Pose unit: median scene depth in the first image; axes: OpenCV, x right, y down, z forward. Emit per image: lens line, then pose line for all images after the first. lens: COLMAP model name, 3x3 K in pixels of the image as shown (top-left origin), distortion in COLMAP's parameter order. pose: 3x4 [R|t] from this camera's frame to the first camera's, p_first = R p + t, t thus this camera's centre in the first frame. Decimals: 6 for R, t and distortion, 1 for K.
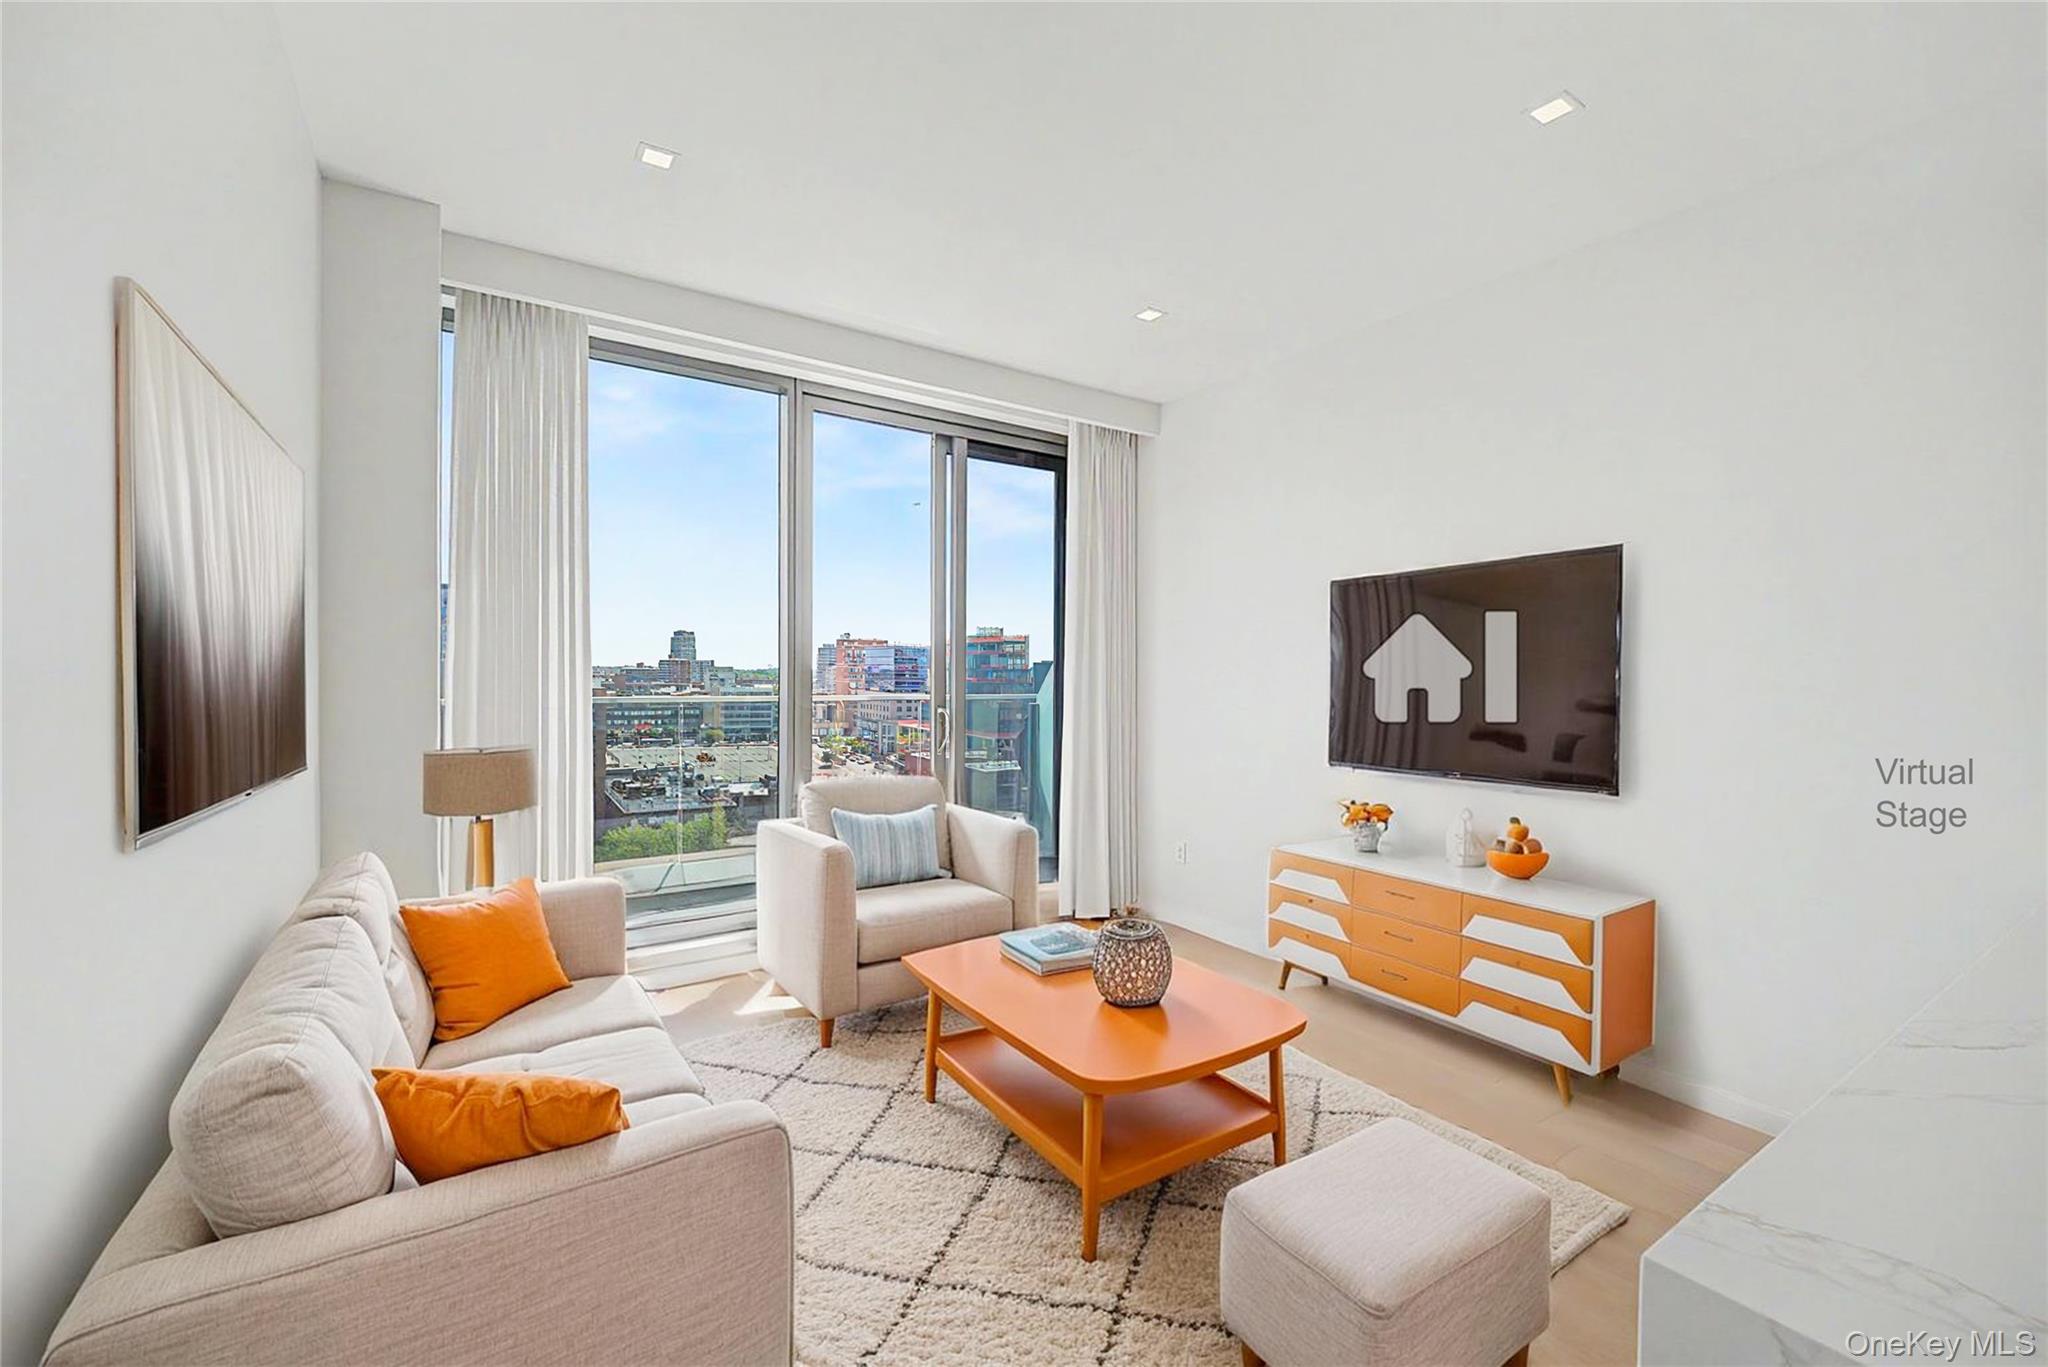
lens RADIAL K [[850.6, 0, 1027.8], [0, 850.6, 678.8], [0, 0, 1]] dist [-0.008005, -0.004107]
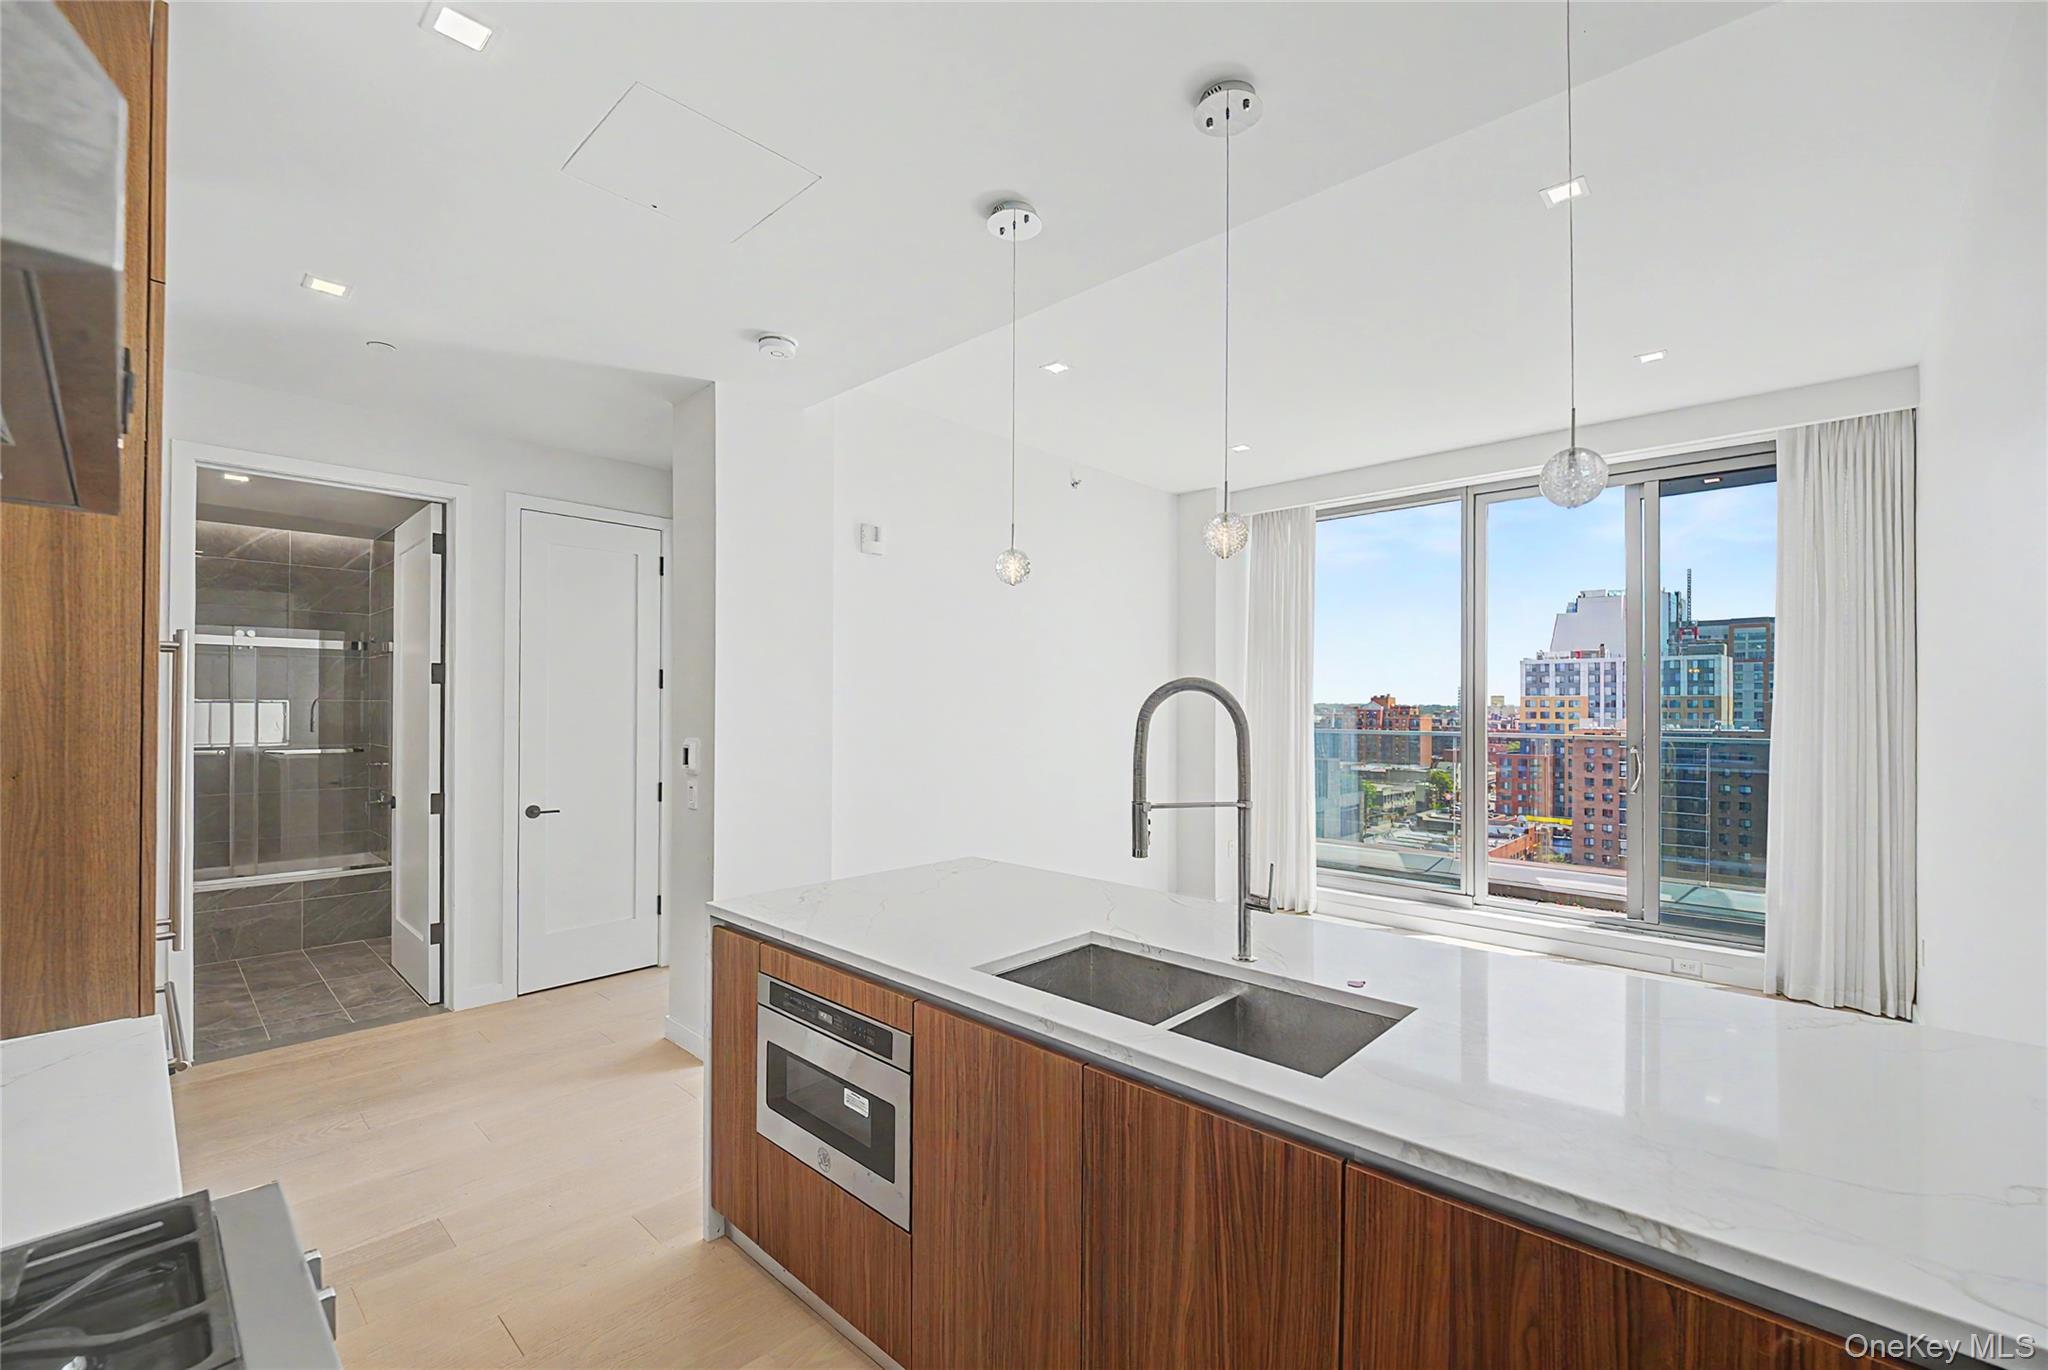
lens RADIAL K [[850.6, 0, 1013.6], [0, 850.6, 704.2], [0, 0, 1]] dist [-0.008005, -0.004107]
pose [[0.209219, -0.007401, -0.977841, 0.696952], [-0.010004, 0.999903, -0.009709, -0.001622], [0.977818, 0.011814, 0.209124, 0.048166]]
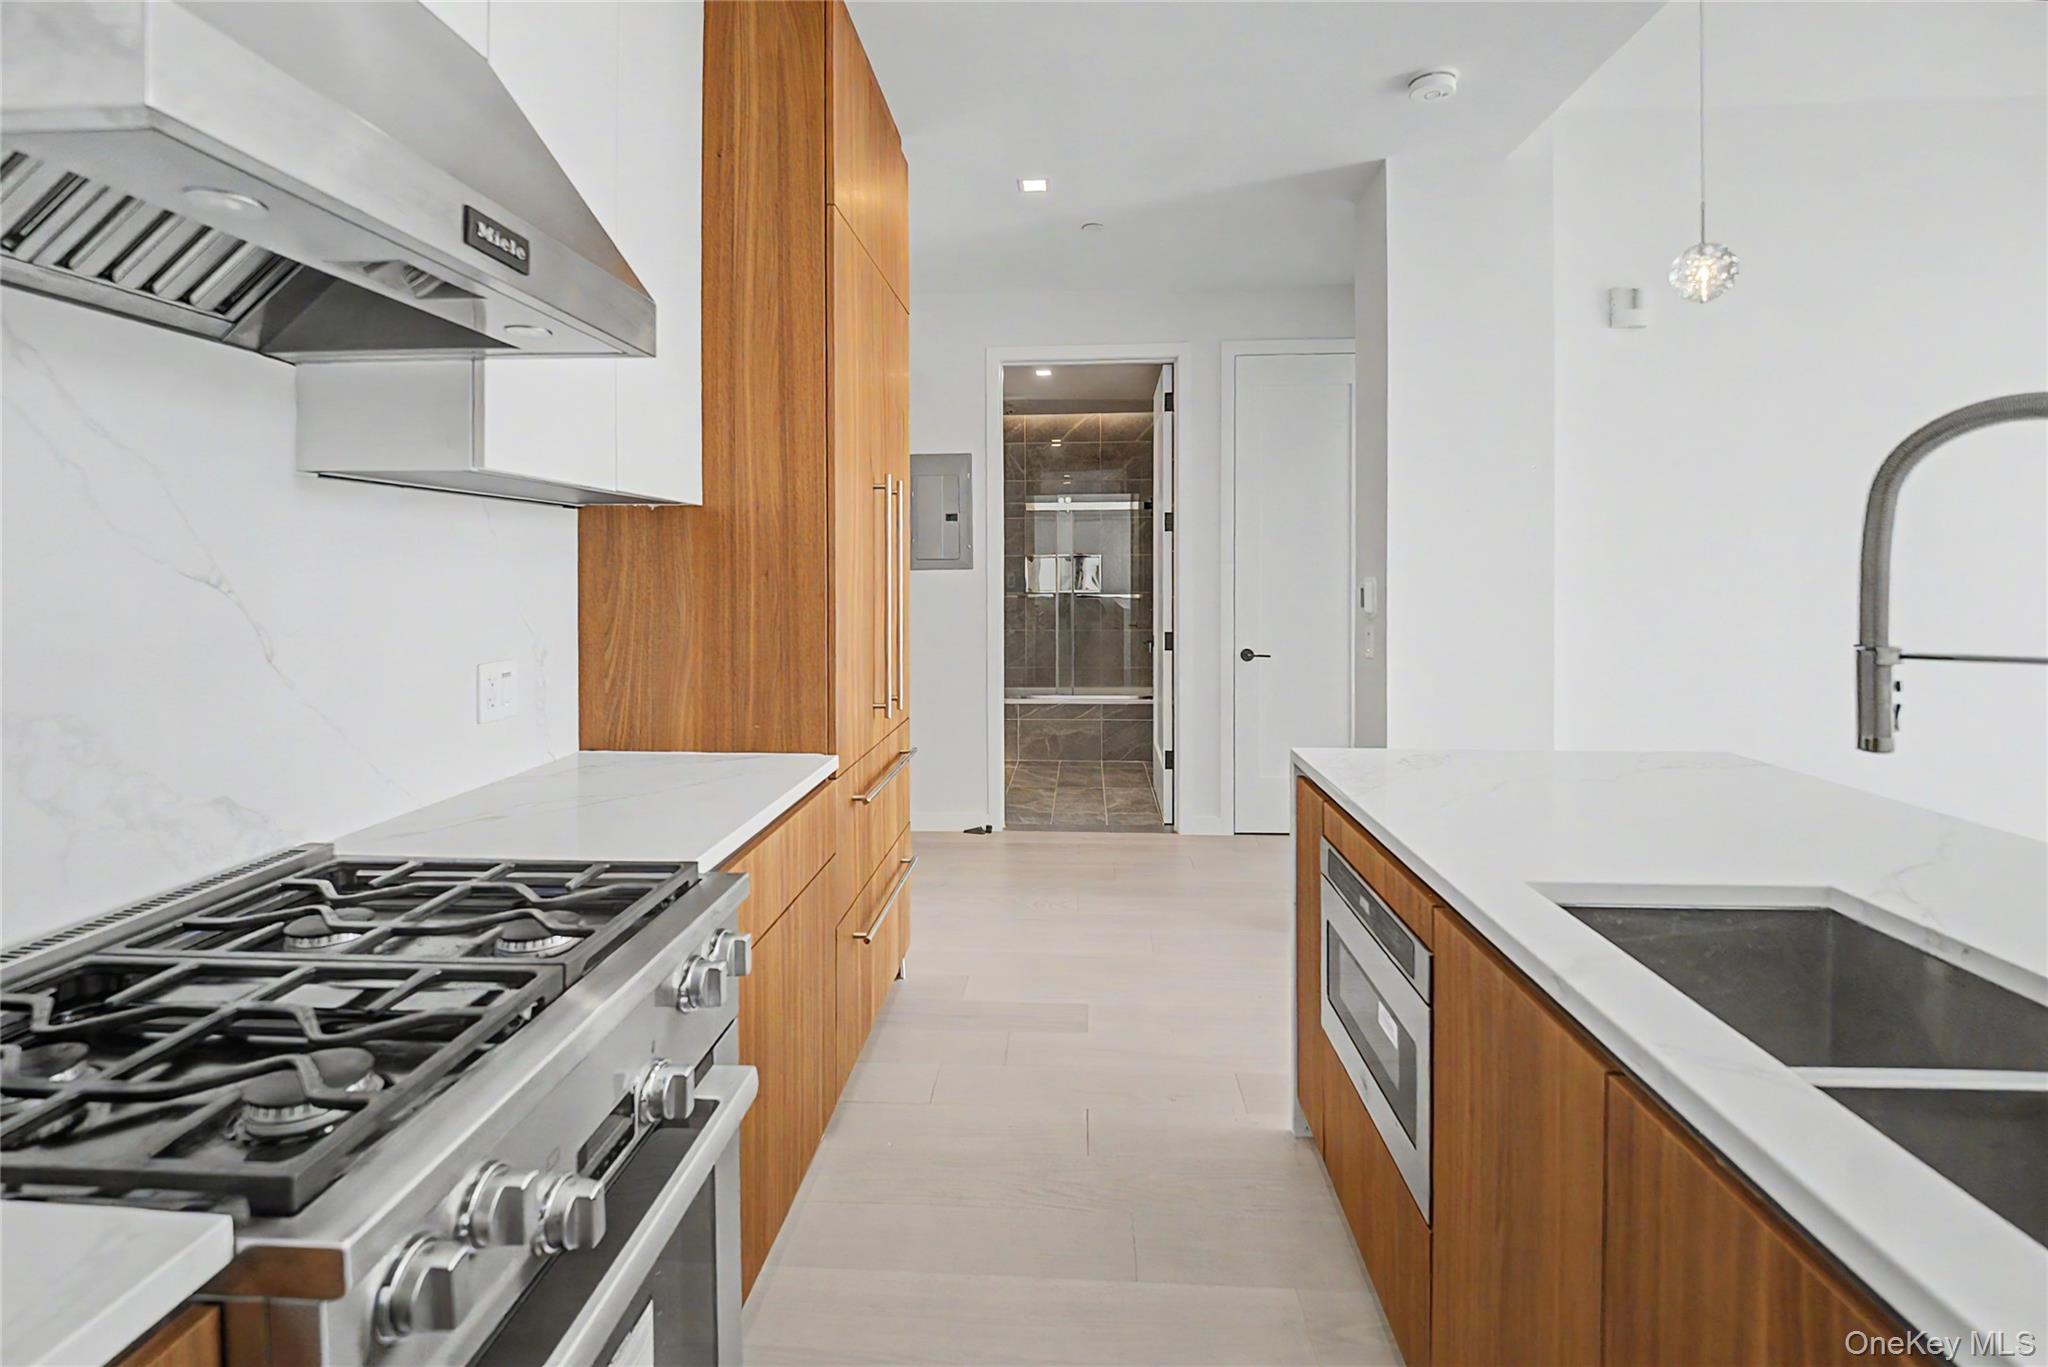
lens RADIAL K [[916.4, 0, 1037.6], [0, 916.4, 587.8], [0, 0, 1]] dist [0.003365, -0.000074]
pose [[-0.609974, 0.009656, -0.792362, 0.627059], [-0.005544, 0.999849, 0.016452, 0.020872], [0.792402, 0.014428, -0.609829, 0.154757]]
